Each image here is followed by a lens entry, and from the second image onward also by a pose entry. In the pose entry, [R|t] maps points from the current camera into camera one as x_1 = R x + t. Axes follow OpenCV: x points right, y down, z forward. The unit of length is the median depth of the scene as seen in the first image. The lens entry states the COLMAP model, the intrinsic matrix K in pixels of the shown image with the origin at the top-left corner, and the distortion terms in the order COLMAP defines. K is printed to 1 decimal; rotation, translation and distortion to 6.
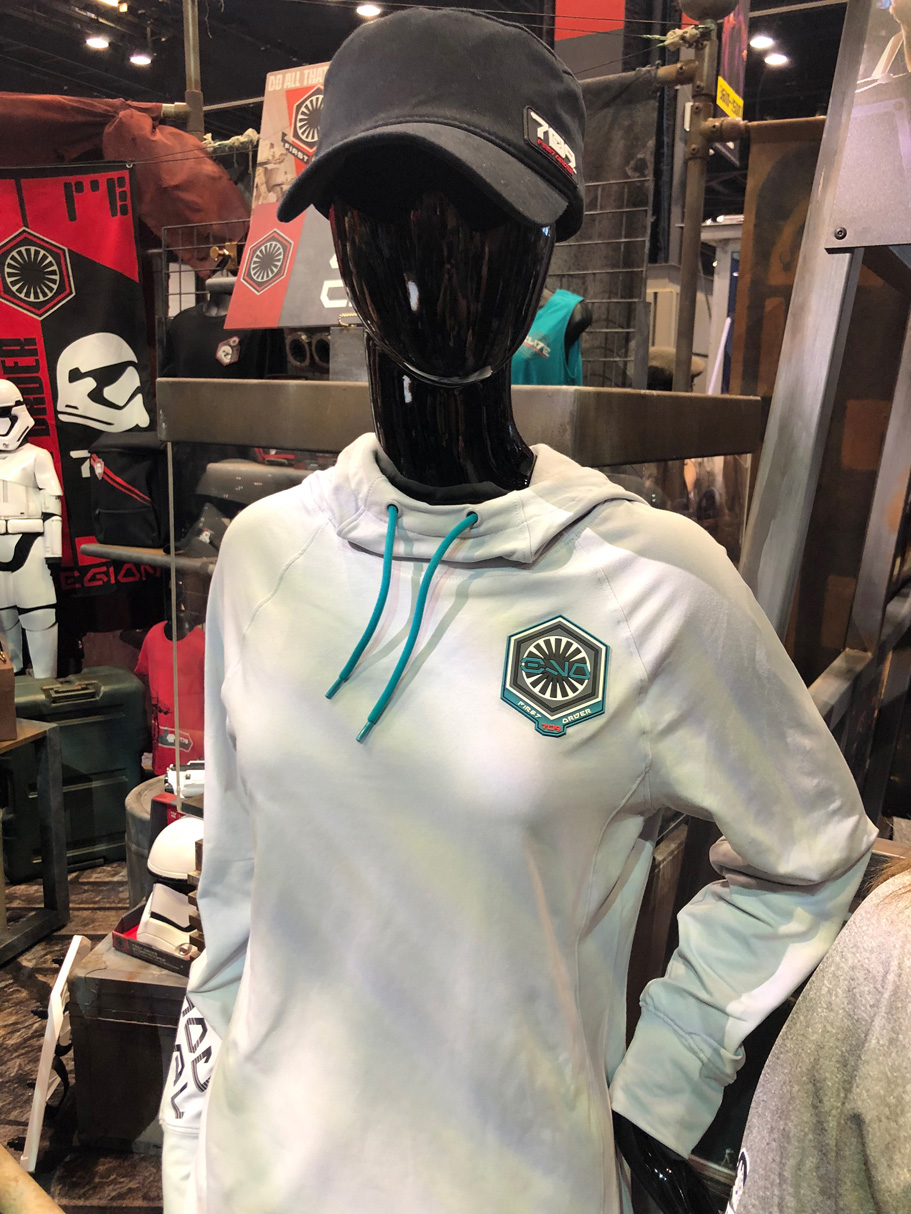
lens RADIAL K [[988.1, 0, 453.8], [0, 988.1, 613.6], [0, 0, 1]] dist [0.002784, 0.007690]
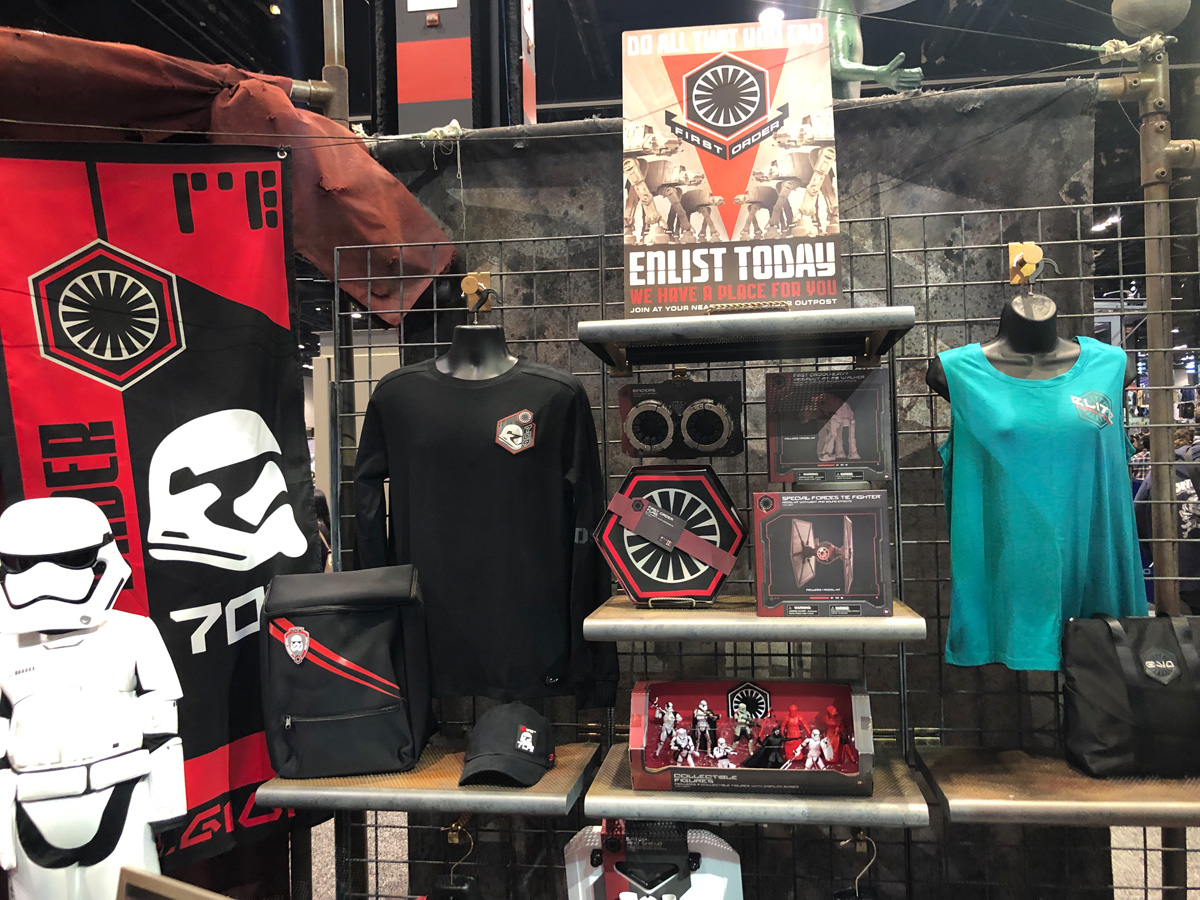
lens RADIAL K [[976.7, 0, 599.5], [0, 976.7, 445.3], [0, 0, 1]] dist [0.002784, 0.007690]
pose [[0.910331, -0.045872, 0.411332, -0.405571], [0.133212, 0.973428, -0.186259, -0.124408], [-0.391858, 0.224351, 0.892252, 0.394478]]
